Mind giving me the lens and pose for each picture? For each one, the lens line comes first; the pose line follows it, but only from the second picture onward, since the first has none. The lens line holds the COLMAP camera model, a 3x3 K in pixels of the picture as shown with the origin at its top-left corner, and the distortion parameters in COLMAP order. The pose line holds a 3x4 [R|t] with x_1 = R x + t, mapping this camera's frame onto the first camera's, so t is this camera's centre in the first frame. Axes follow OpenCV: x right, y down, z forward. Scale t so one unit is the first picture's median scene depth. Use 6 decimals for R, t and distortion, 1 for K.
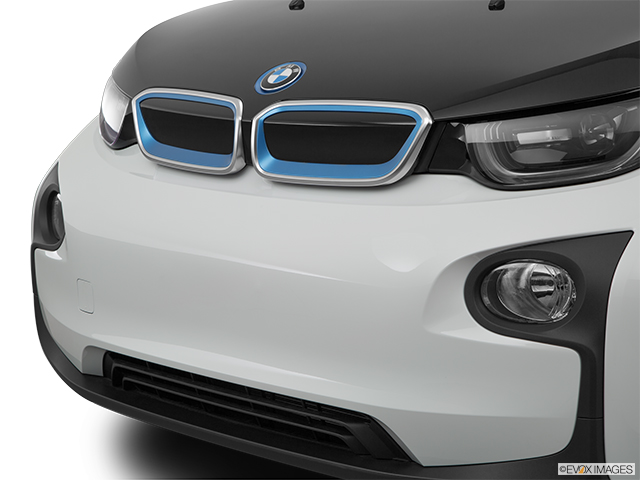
lens RADIAL K [[1462.6, 0, 315.6], [0, 1462.6, 242.8], [0, 0, 1]] dist [0.318733, 0.000000]
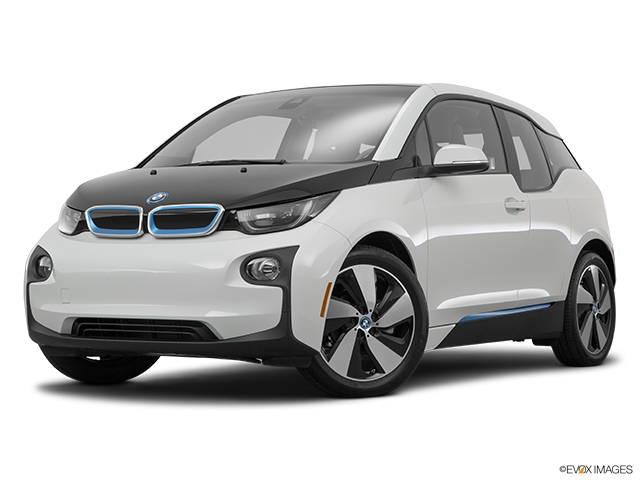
lens RADIAL K [[1436.8, 0, 323.5], [0, 1436.8, 239.5], [0, 0, 1]] dist [0.275551, 0.000000]
pose [[0.975581, -0.000309, 0.219639, -0.307898], [0.034914, 0.987502, -0.153691, 0.365059], [-0.216846, 0.157607, 0.963399, -1.483380]]
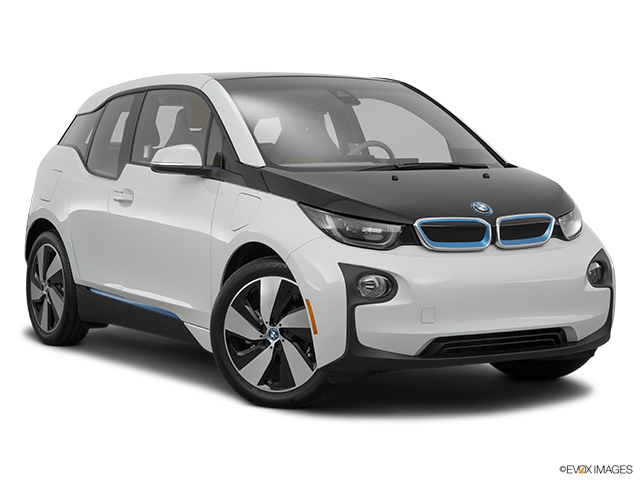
lens RADIAL K [[1436.8, 0, 320.9], [0, 1436.8, 244.3], [0, 0, 1]] dist [0.275551, 0.000000]
pose [[0.261738, -0.061989, 0.963146, -2.609457], [0.157917, 0.987237, 0.020625, -0.158330], [-0.952132, 0.146699, 0.268186, 0.684542]]
